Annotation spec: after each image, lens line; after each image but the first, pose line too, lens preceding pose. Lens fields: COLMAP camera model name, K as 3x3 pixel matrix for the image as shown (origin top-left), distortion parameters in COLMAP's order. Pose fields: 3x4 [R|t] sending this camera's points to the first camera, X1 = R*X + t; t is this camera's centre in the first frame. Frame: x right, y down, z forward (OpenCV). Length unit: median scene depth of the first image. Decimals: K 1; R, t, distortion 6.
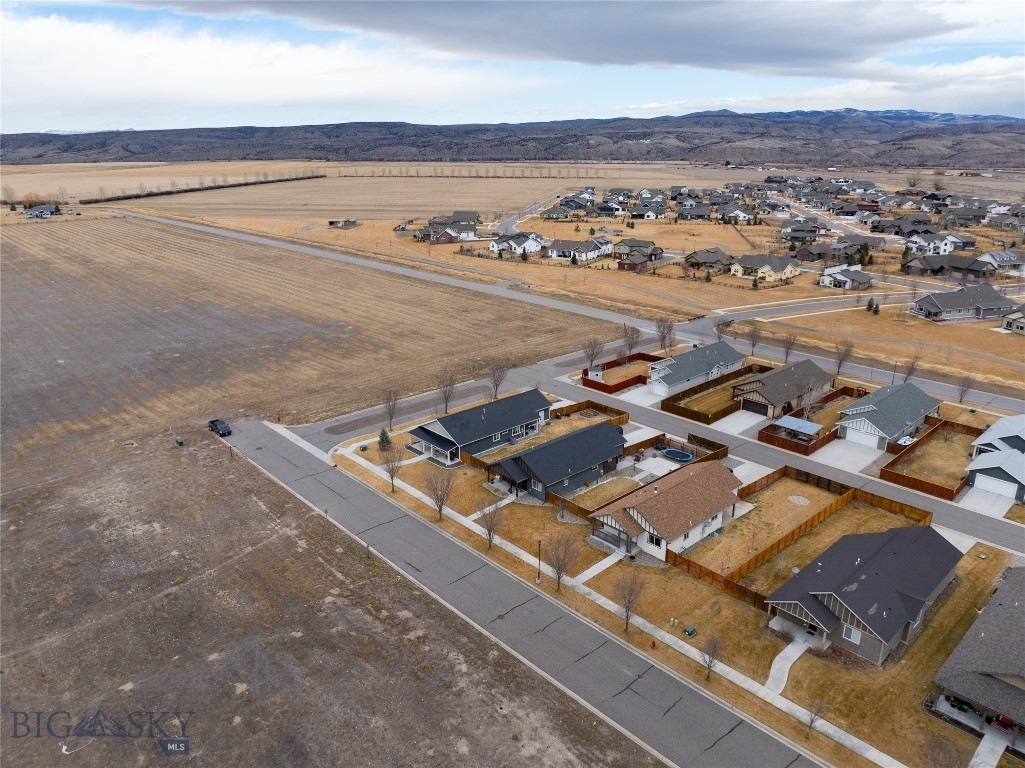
lens RADIAL K [[719.3, 0, 516.1], [0, 719.3, 380.5], [0, 0, 1]] dist [-0.039744, 0.003989]
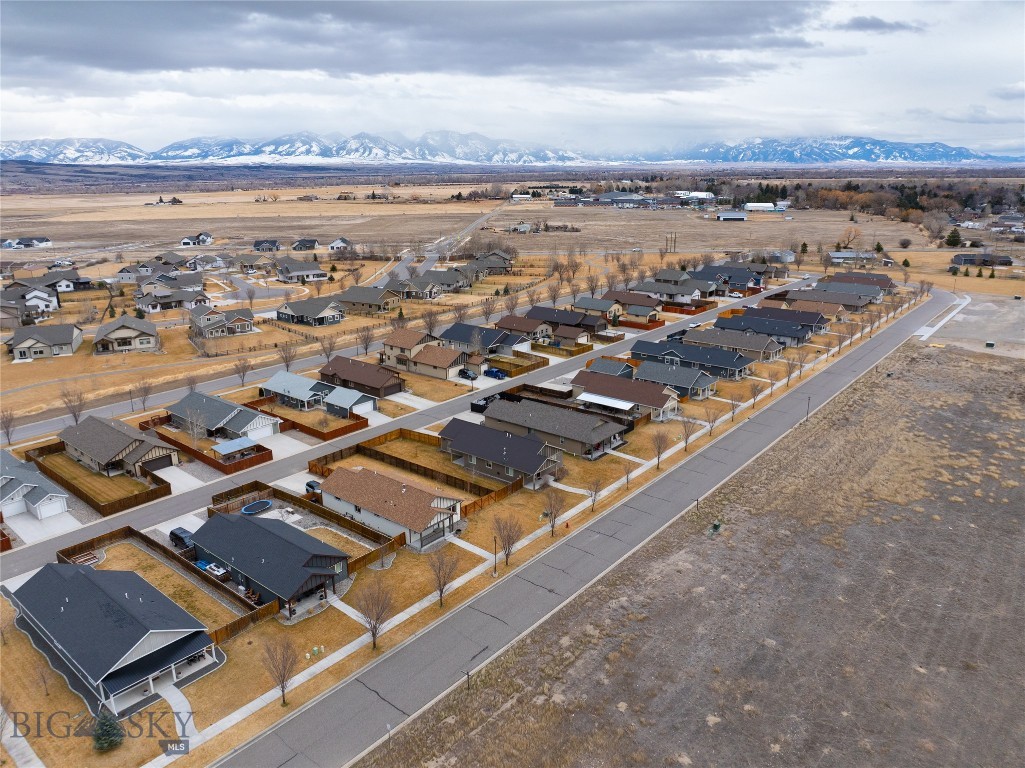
lens RADIAL K [[727.1, 0, 522.4], [0, 727.1, 386.1], [0, 0, 1]] dist [-0.036484, 0.002162]
pose [[-0.140998, -0.280475, 0.949449, -0.679812], [0.317441, 0.895584, 0.311705, -0.223243], [-0.937737, 0.345344, -0.037241, 0.649800]]
